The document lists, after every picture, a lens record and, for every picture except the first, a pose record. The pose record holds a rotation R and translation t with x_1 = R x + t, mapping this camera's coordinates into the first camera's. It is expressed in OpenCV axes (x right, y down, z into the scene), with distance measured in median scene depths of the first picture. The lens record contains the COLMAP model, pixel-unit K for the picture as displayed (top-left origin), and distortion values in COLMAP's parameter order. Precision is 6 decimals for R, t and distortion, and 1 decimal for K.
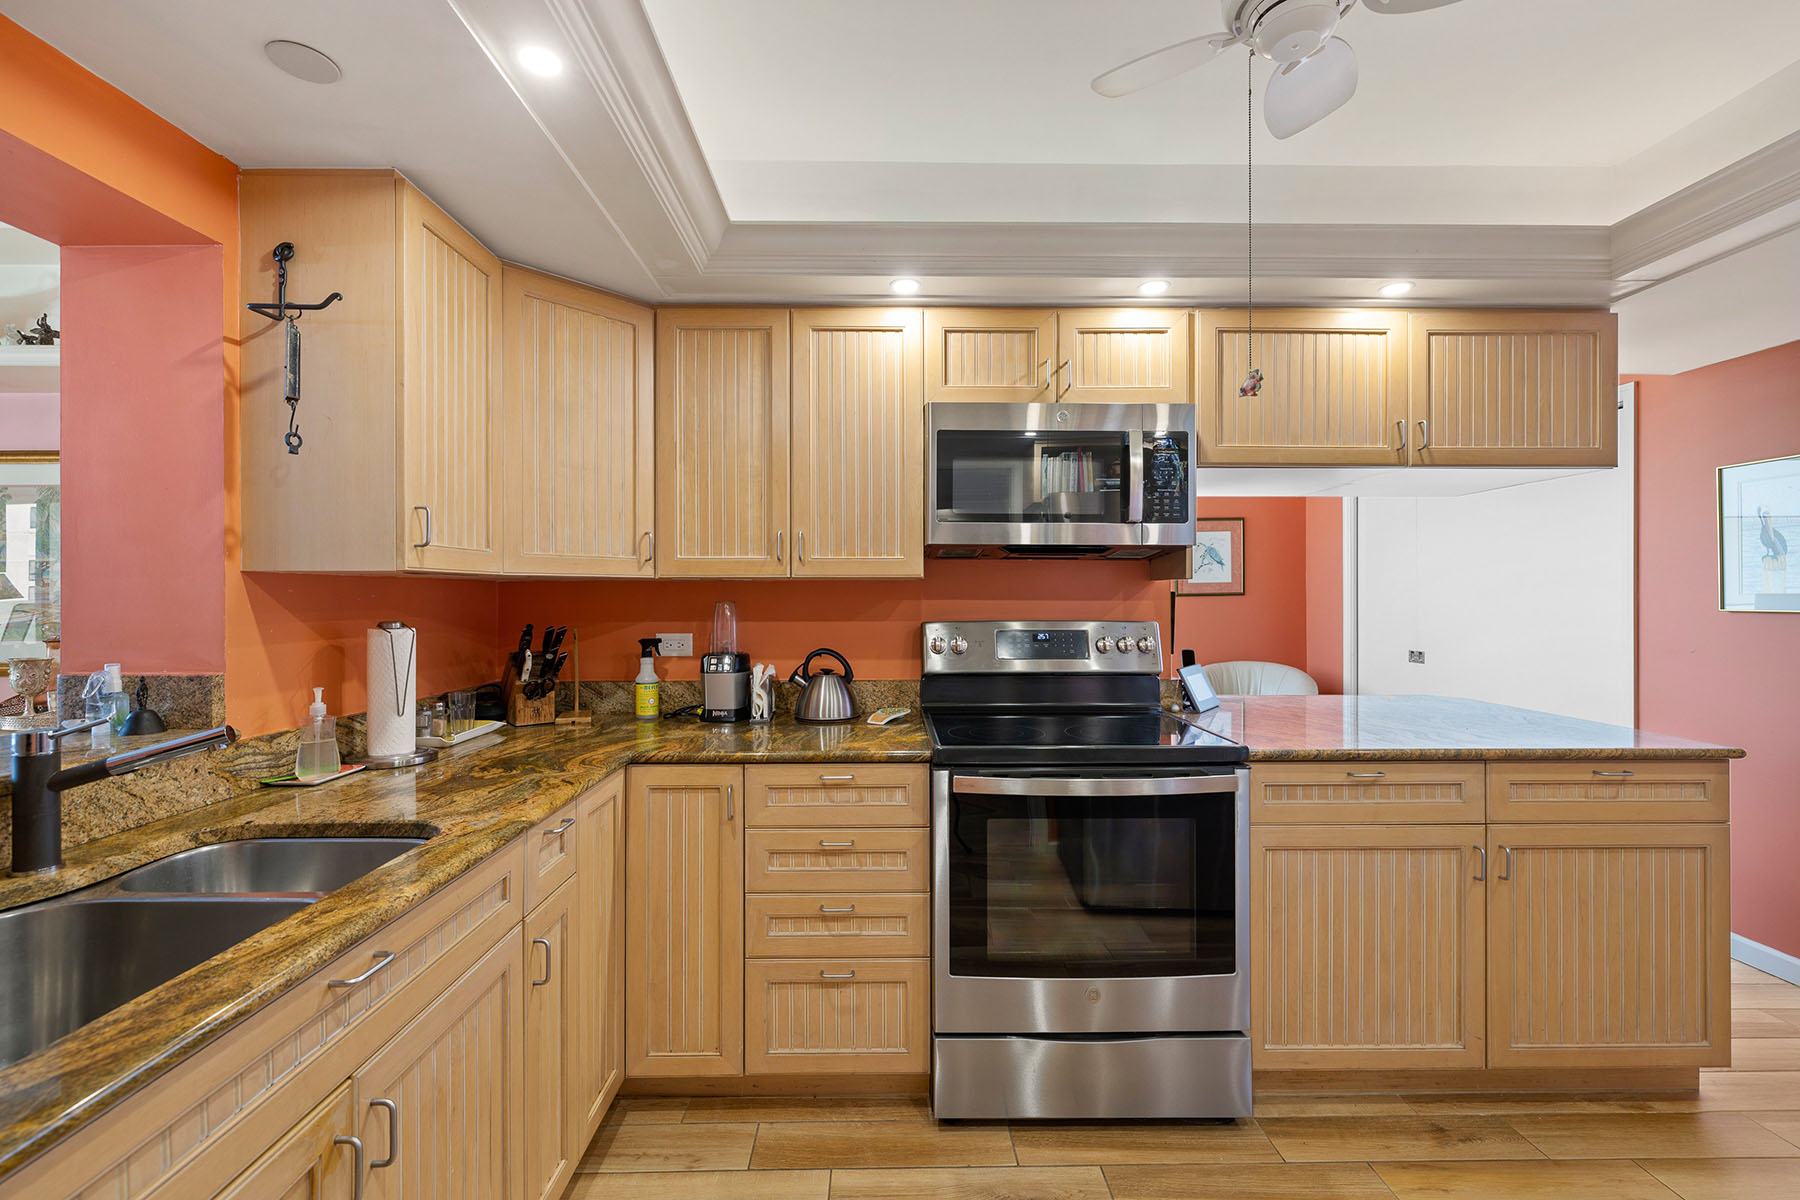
lens RADIAL K [[759.0, 0, 896.3], [0, 759.0, 584.6], [0, 0, 1]] dist [-0.002117, -0.000100]
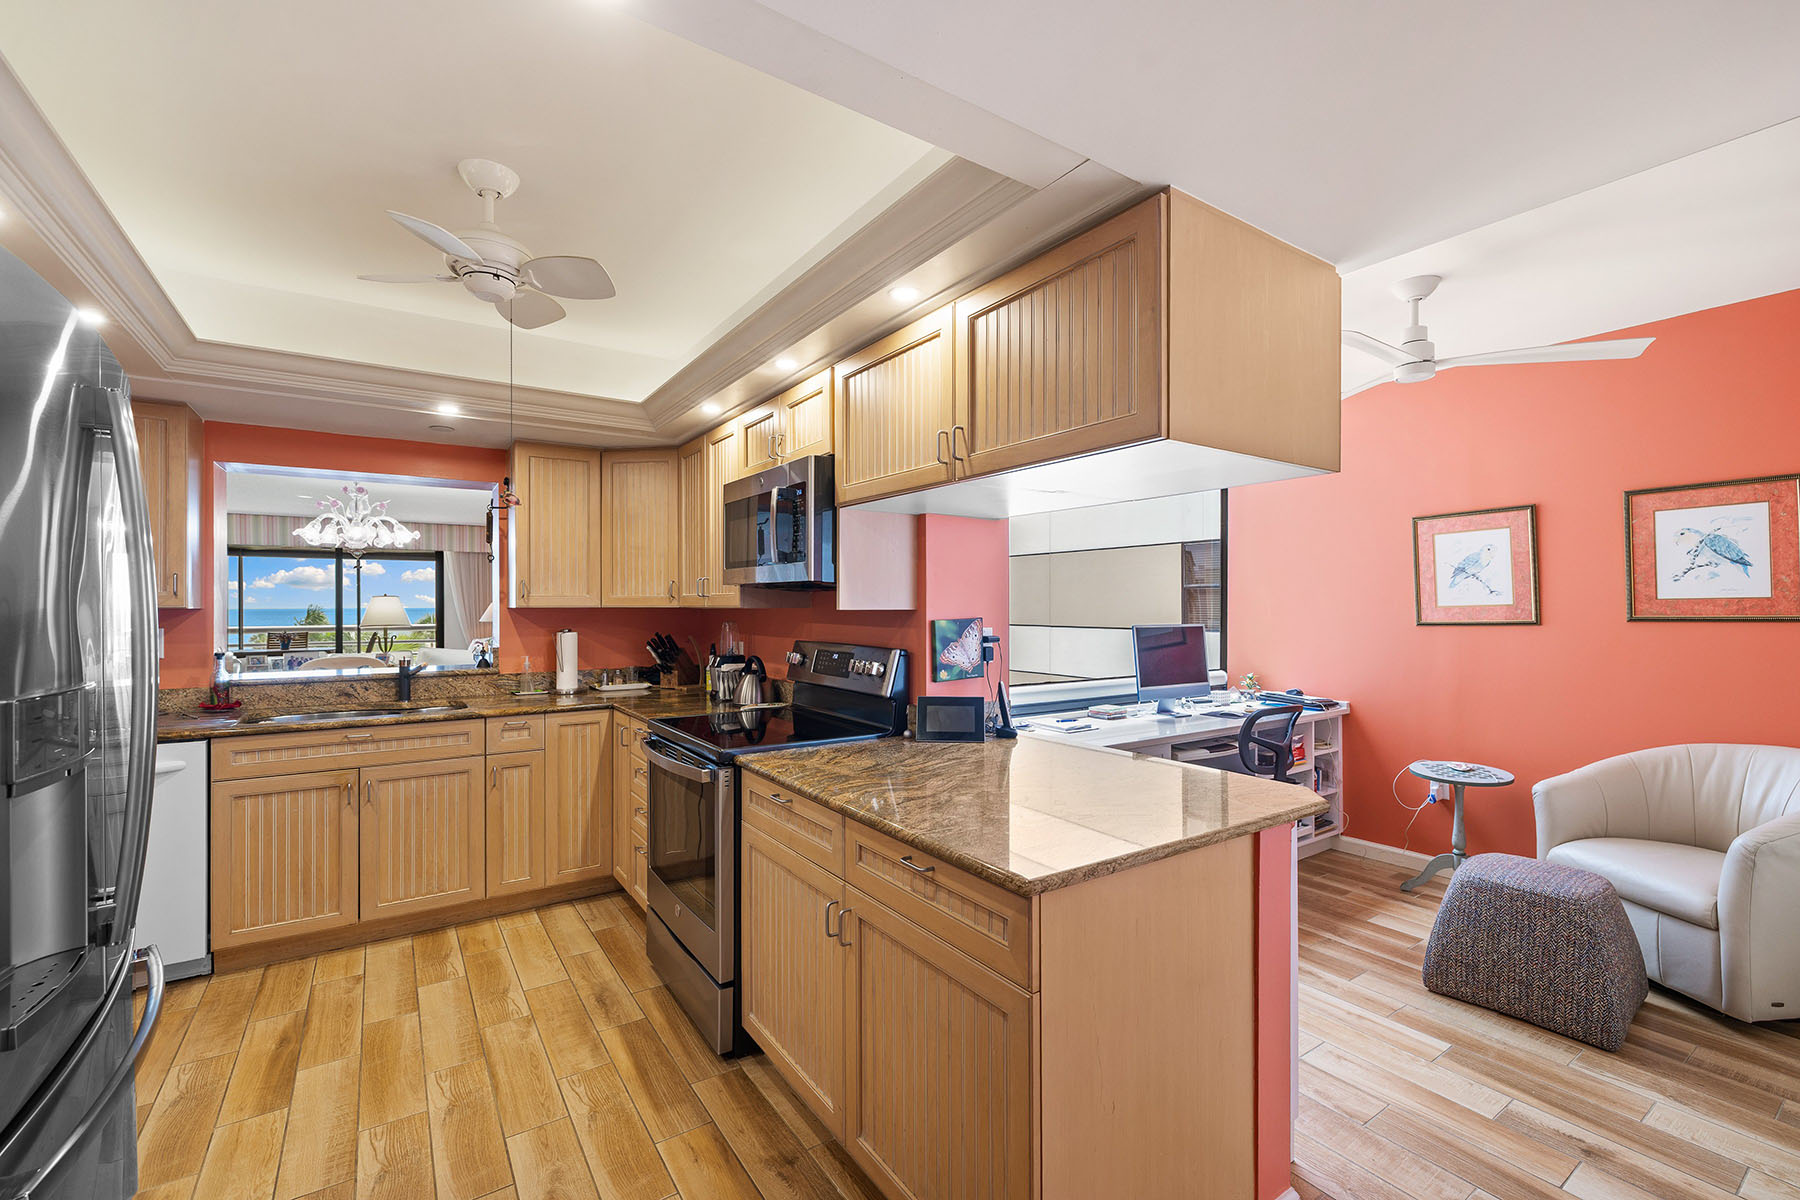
lens RADIAL K [[753.7, 0, 889.0], [0, 753.7, 597.2], [0, 0, 1]] dist [-0.002140, -0.000028]
pose [[0.552082, -0.007543, -0.833755, 1.568357], [0.011618, 0.999932, -0.001353, -0.027332], [0.833709, -0.008939, 0.552132, 0.540945]]
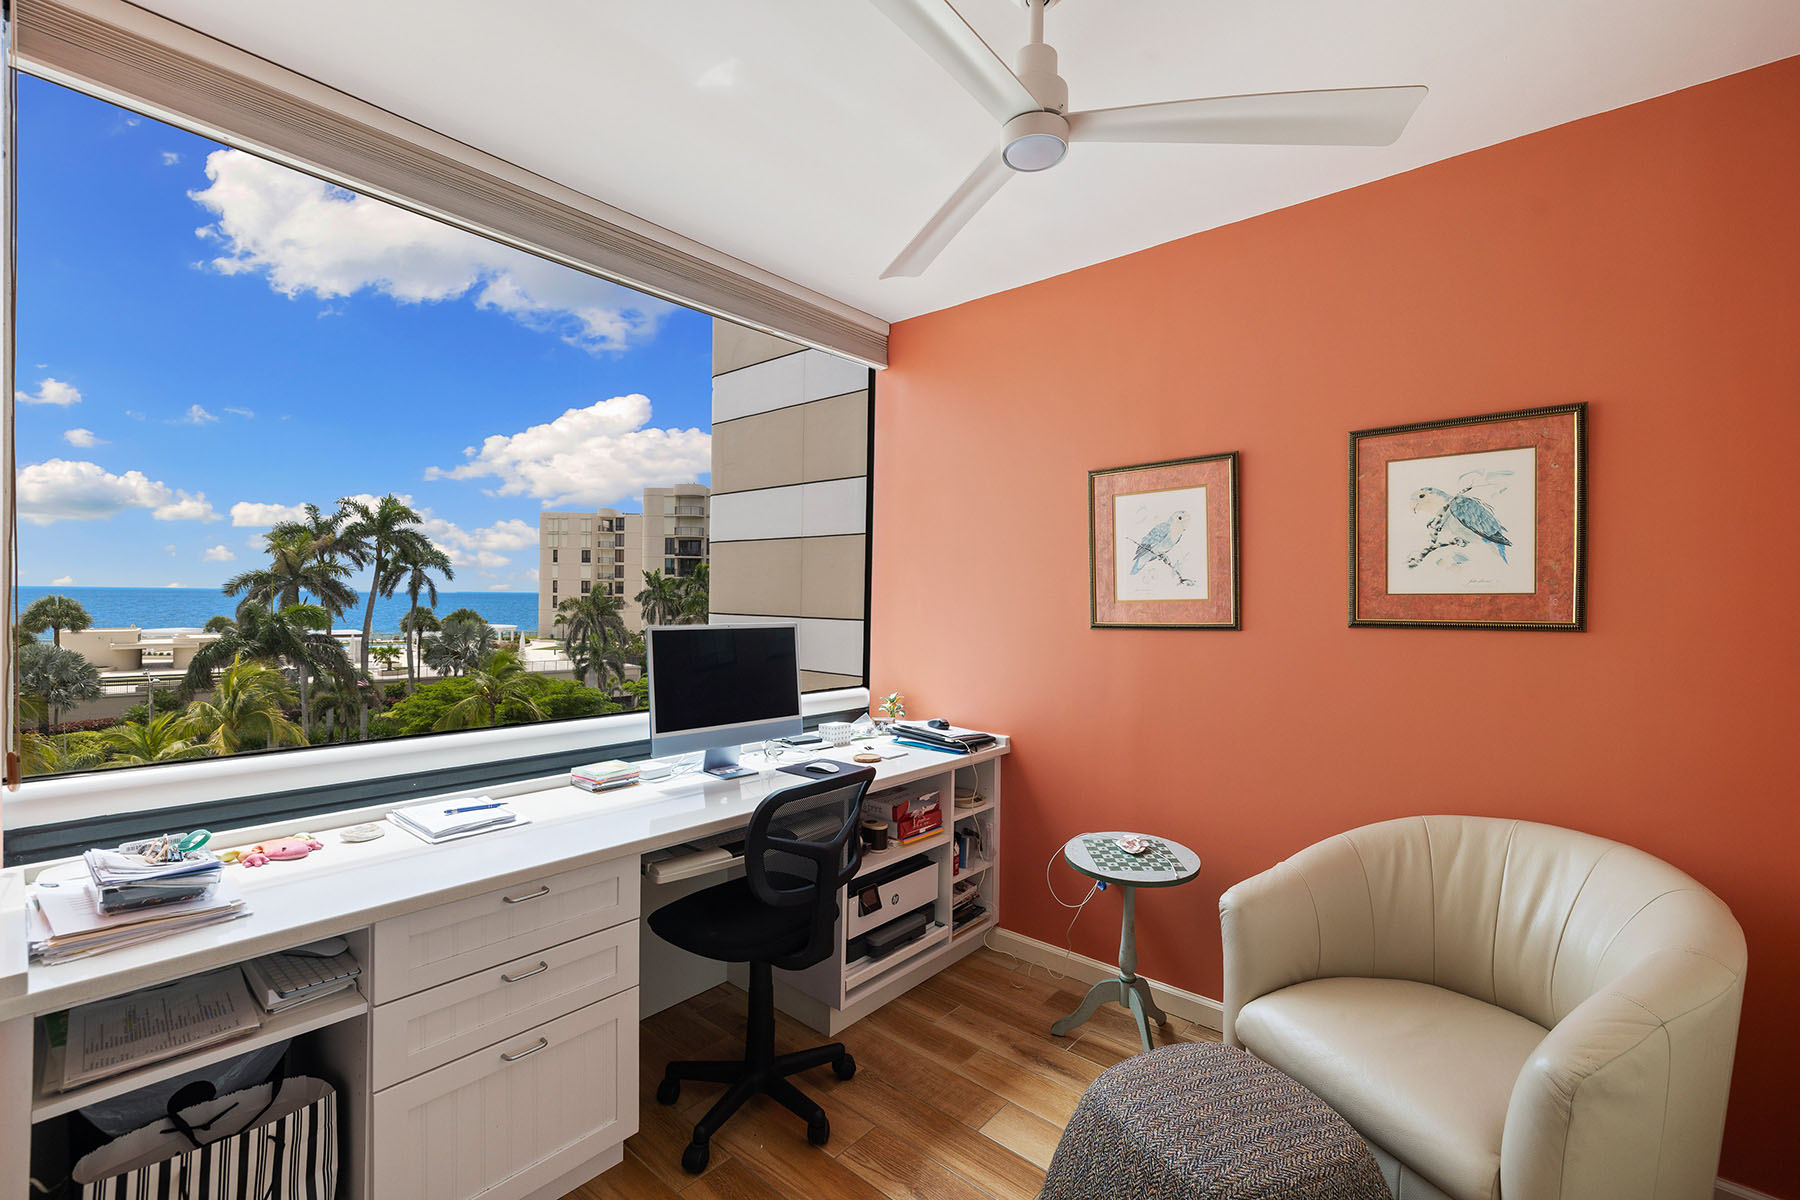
lens RADIAL K [[753.7, 0, 889.0], [0, 753.7, 597.2], [0, 0, 1]] dist [-0.002140, -0.000028]
pose [[0.747801, 0.013125, -0.663793, 1.304732], [-0.007122, 0.999906, 0.011748, -0.008571], [0.663885, -0.004058, 0.747824, 1.566357]]
